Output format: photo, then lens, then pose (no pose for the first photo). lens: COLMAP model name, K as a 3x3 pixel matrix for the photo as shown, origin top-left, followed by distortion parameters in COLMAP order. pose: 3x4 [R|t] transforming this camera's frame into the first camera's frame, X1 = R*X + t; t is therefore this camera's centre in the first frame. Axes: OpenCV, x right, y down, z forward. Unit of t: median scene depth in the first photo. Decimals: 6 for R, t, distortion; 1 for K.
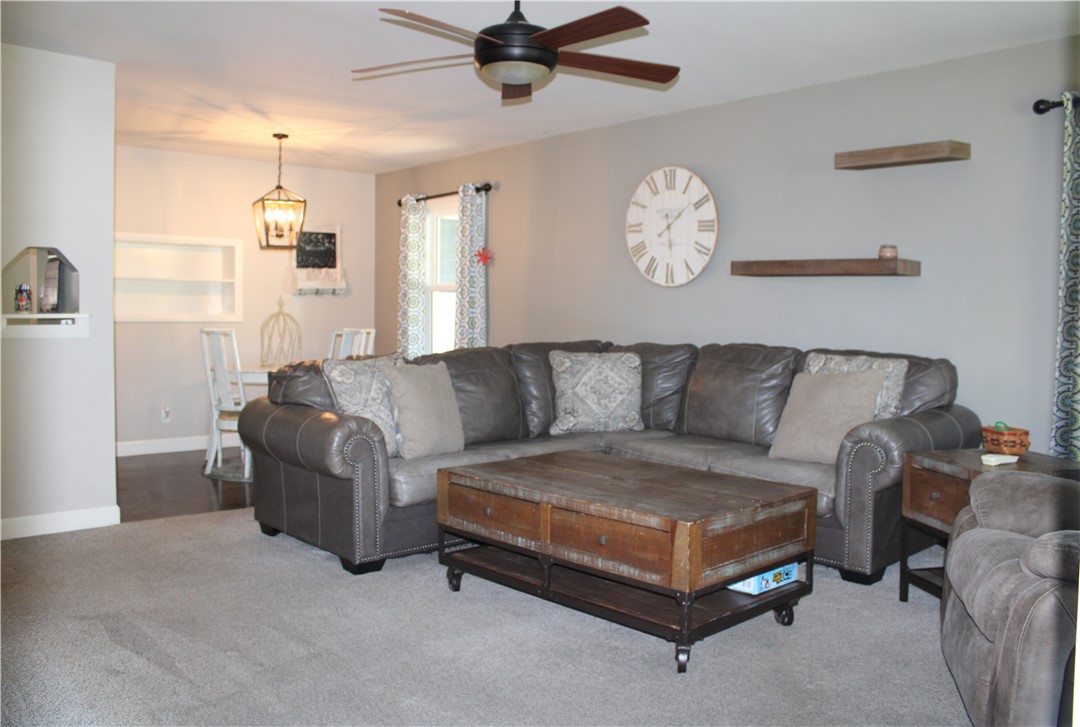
lens RADIAL K [[891.7, 0, 539.5], [0, 891.7, 347.5], [0, 0, 1]] dist [-0.130157, 0.002827]
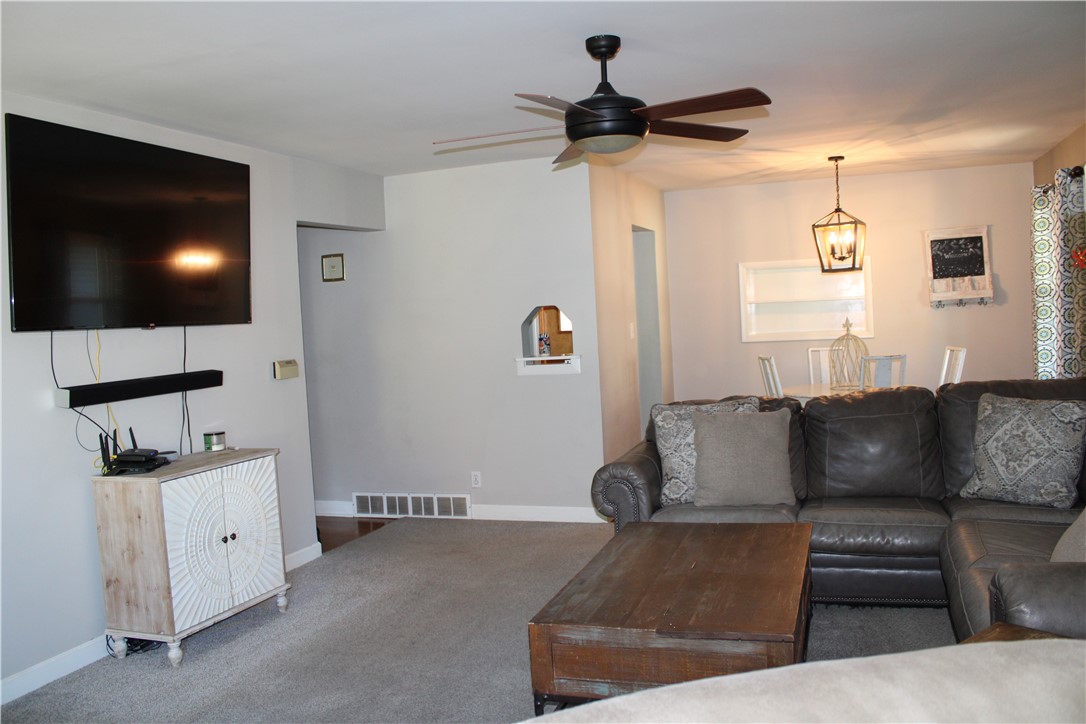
lens RADIAL K [[889.5, 0, 543.0], [0, 889.5, 362.0], [0, 0, 1]] dist [-0.173682, 0.146102]
pose [[0.475059, 0.013477, -0.879851, 0.457730], [0.026420, 0.999213, 0.029570, -0.052688], [0.879557, -0.037293, 0.474329, 0.250953]]
